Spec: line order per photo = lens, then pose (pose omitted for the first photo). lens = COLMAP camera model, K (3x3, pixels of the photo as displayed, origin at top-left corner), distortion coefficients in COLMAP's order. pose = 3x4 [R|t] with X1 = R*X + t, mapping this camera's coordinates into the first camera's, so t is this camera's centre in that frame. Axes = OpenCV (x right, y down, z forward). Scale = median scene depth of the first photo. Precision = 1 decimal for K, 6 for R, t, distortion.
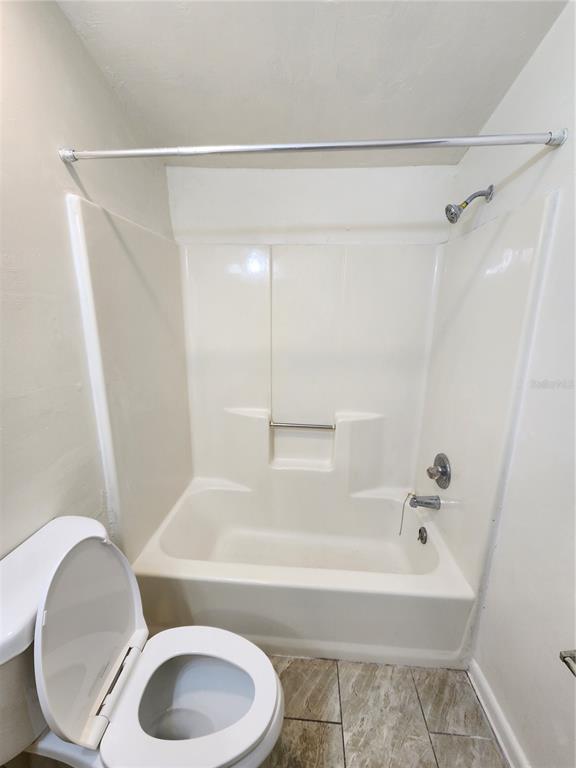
lens RADIAL K [[316.9, 0, 288.2], [0, 316.9, 385.1], [0, 0, 1]] dist [0.000339, 0.000166]
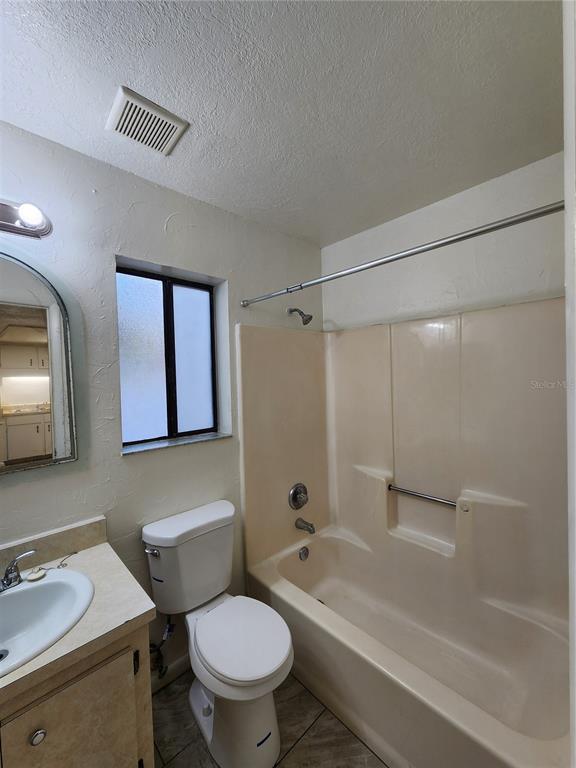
lens RADIAL K [[314.4, 0, 287.1], [0, 314.4, 383.3], [0, 0, 1]] dist [0.000146, 0.000095]
pose [[0.746021, -0.015879, -0.665733, 0.373720], [-0.110464, 0.982914, -0.147231, -0.019695], [0.656696, 0.183377, 0.731521, -0.018644]]
